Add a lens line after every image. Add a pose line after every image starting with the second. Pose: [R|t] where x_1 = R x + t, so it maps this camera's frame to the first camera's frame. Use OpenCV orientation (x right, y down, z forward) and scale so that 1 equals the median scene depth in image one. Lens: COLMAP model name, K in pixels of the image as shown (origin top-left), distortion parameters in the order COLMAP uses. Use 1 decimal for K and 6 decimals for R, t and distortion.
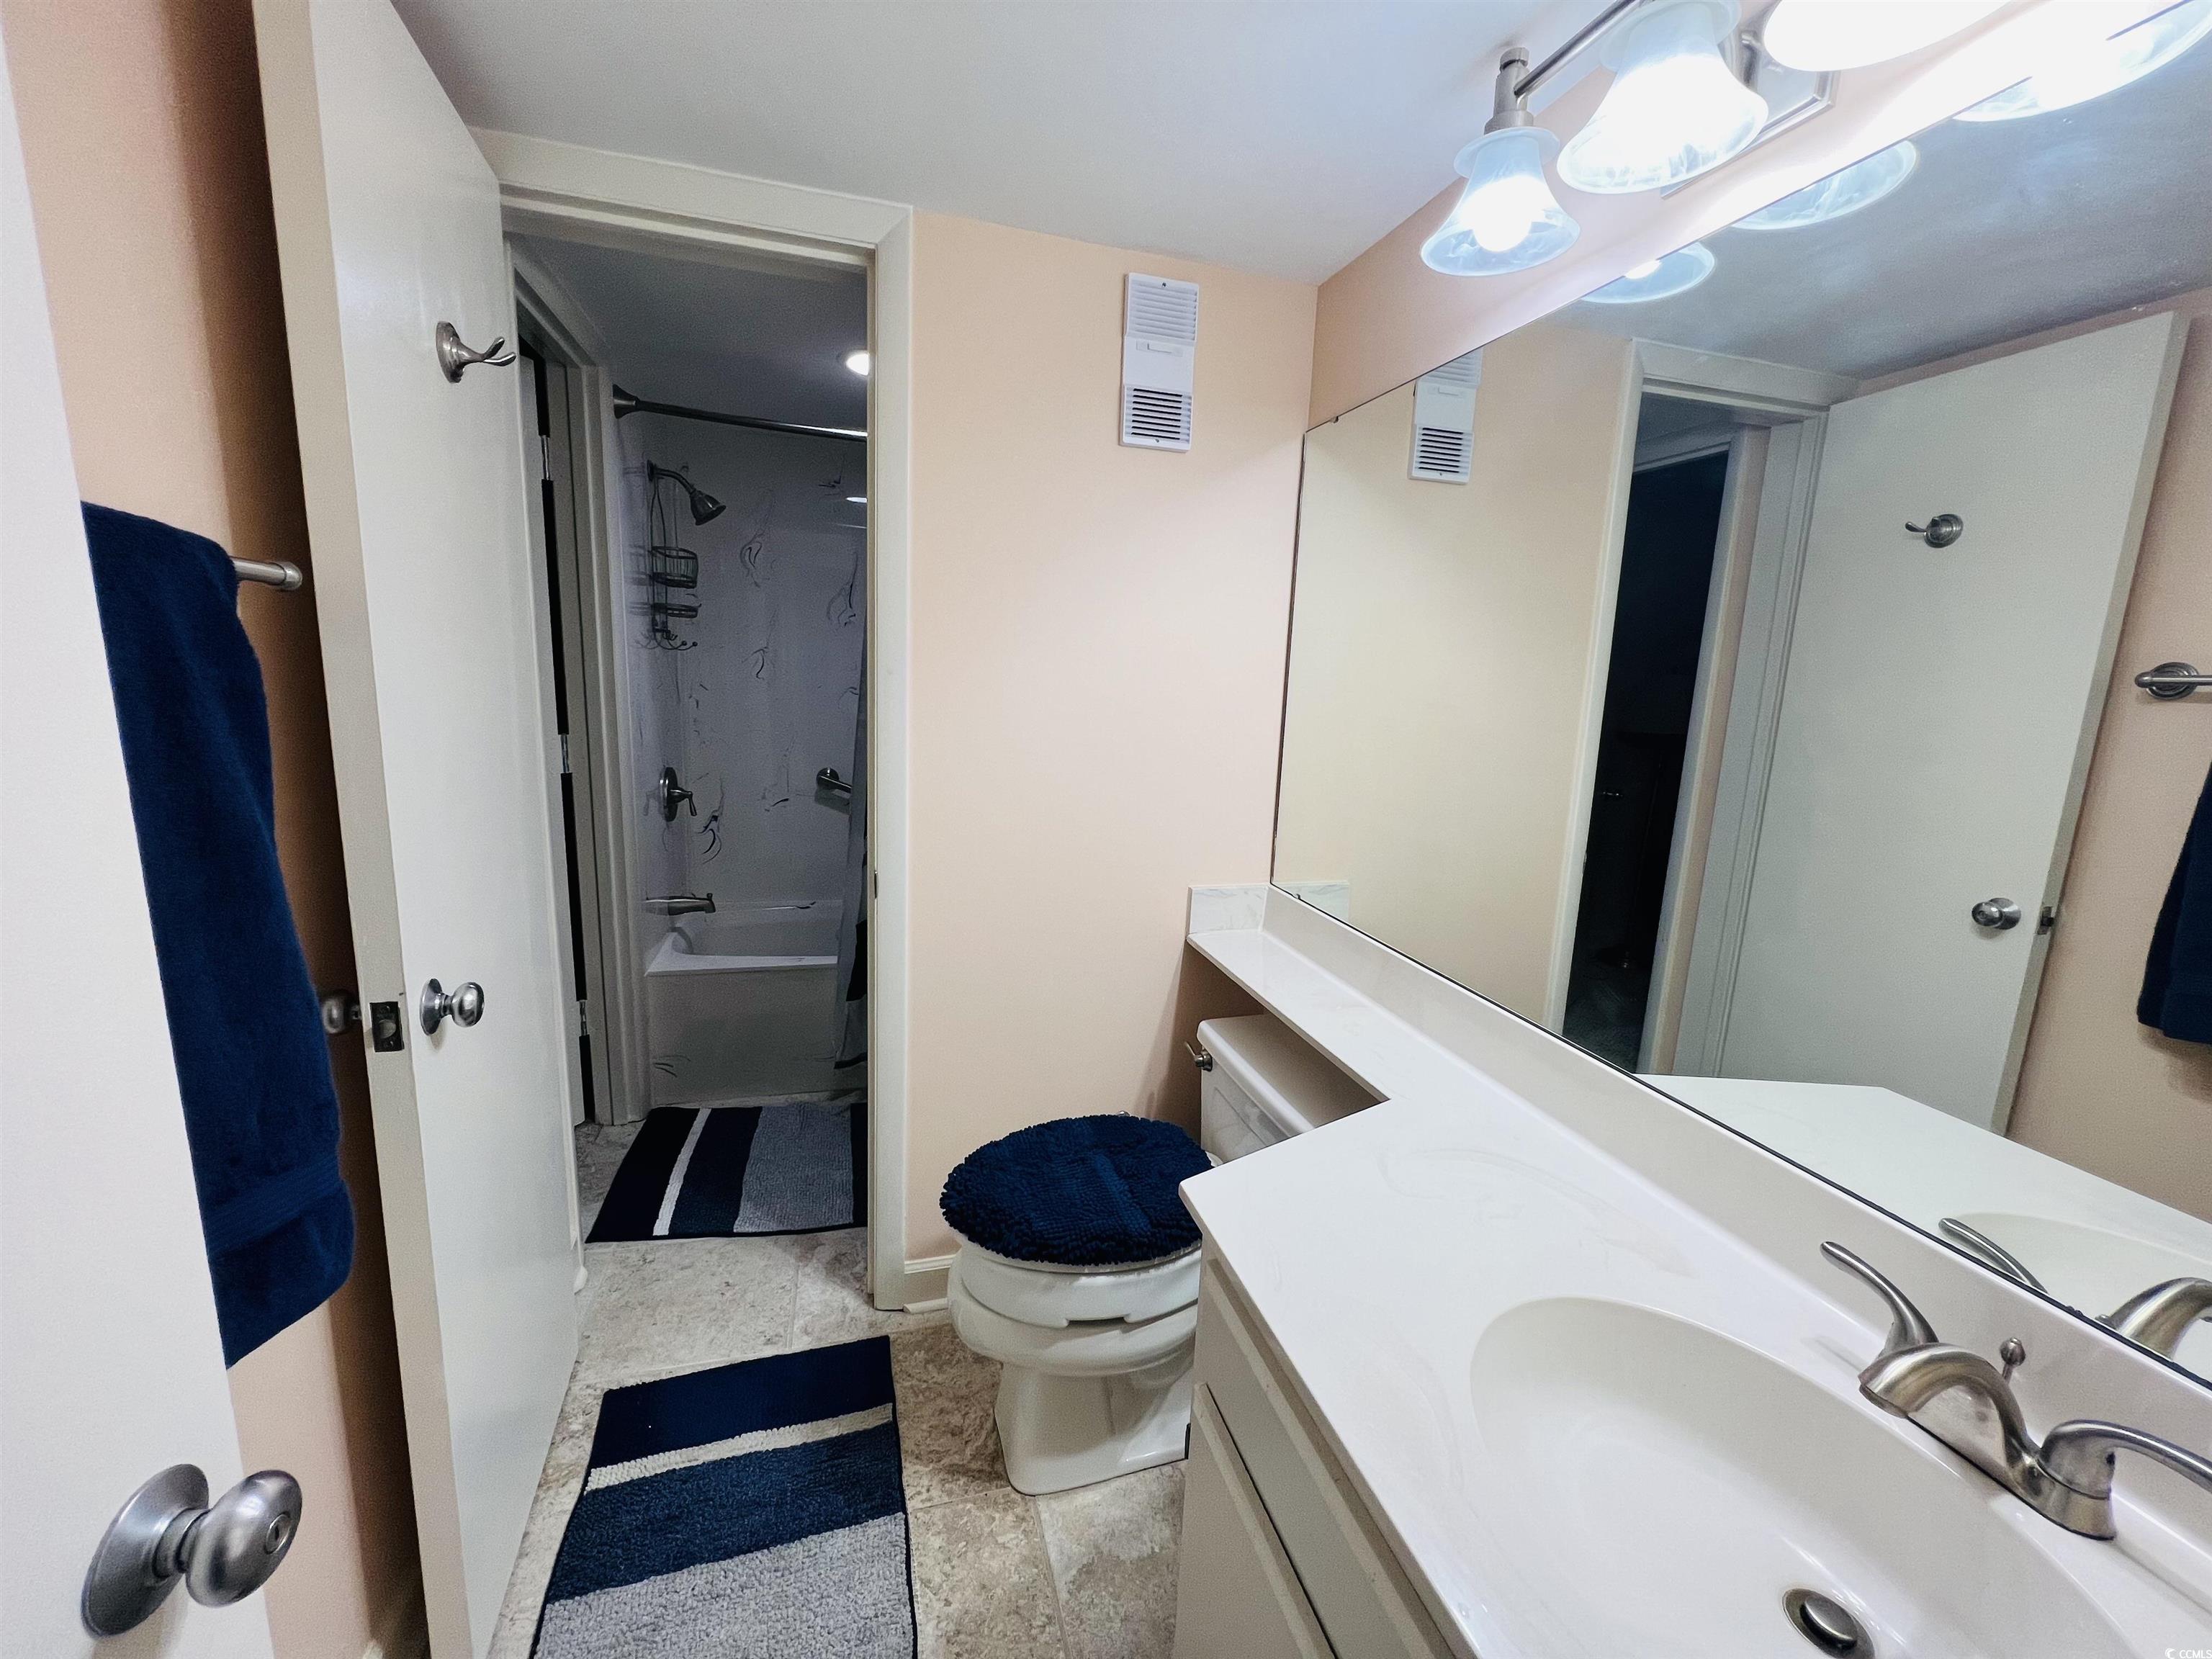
lens RADIAL K [[883.9, 0, 1110.8], [0, 883.9, 828.9], [0, 0, 1]] dist [-0.001157, -0.000128]
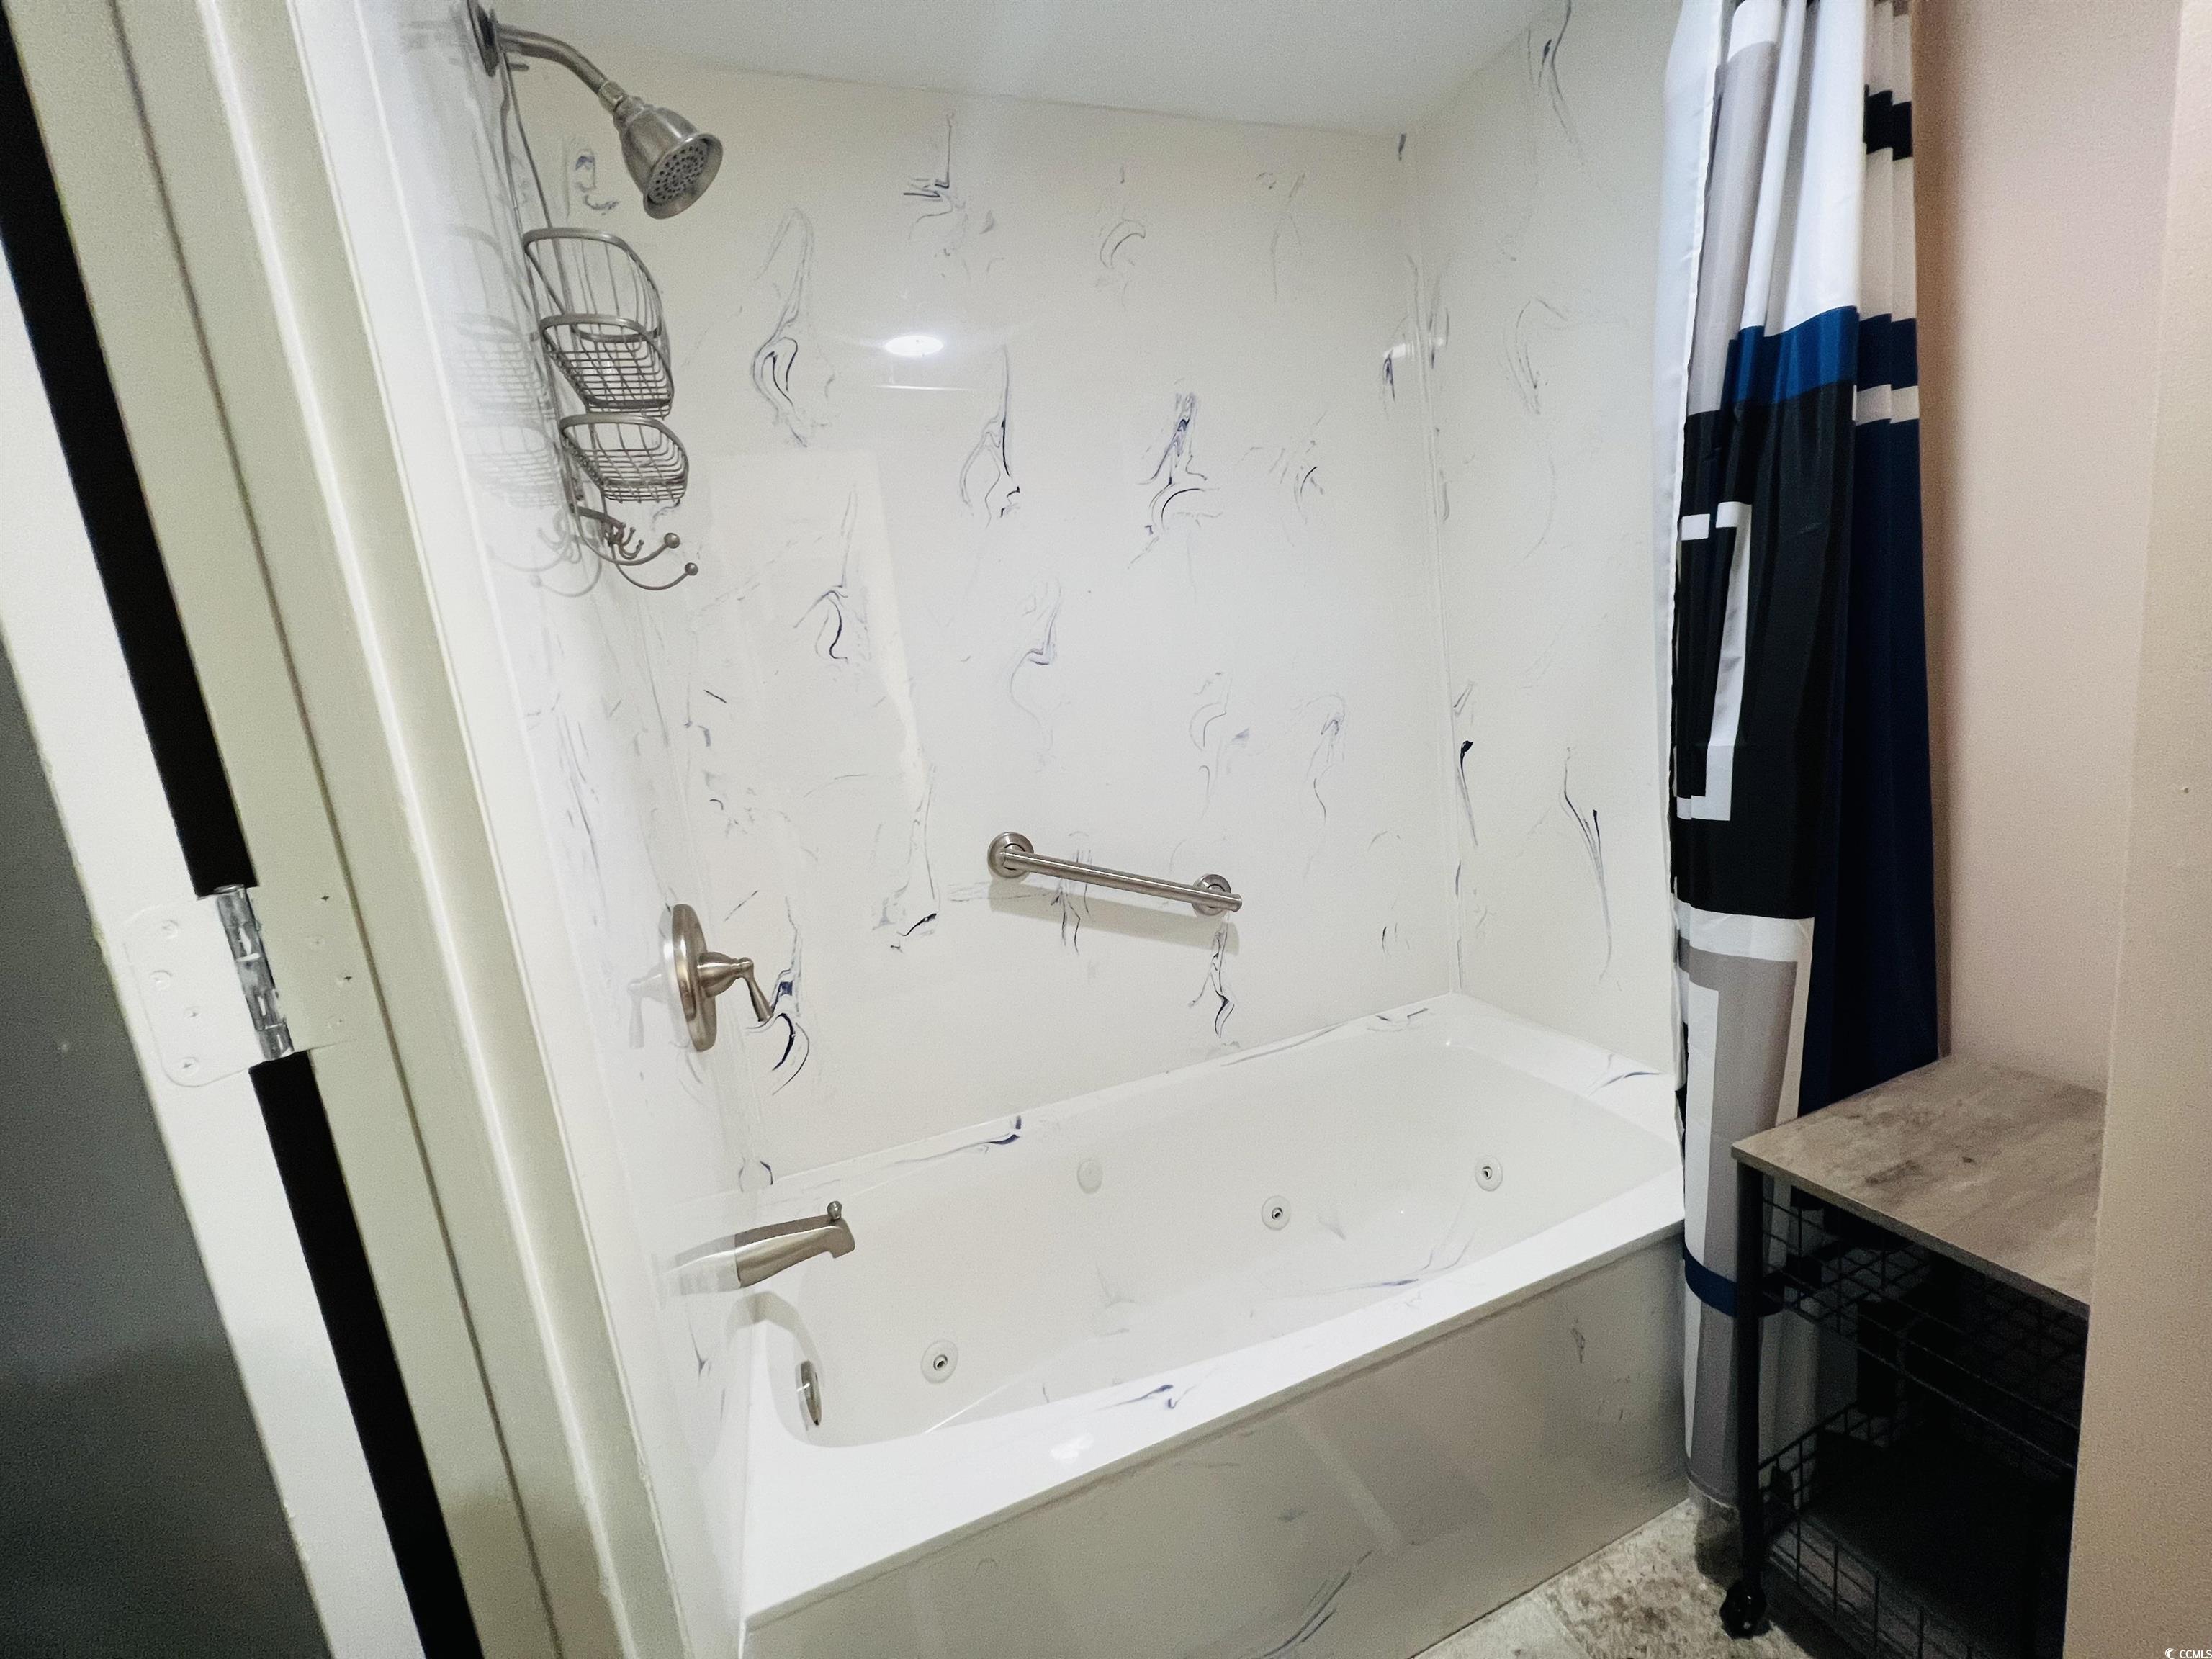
lens RADIAL K [[883.9, 0, 1104.7], [0, 883.9, 830.1], [0, 0, 1]] dist [-0.001157, -0.000128]
pose [[0.984457, -0.171665, 0.037088, -0.332530], [0.172071, 0.985052, -0.008043, -0.066749], [-0.035153, 0.014300, 0.999280, 0.623942]]
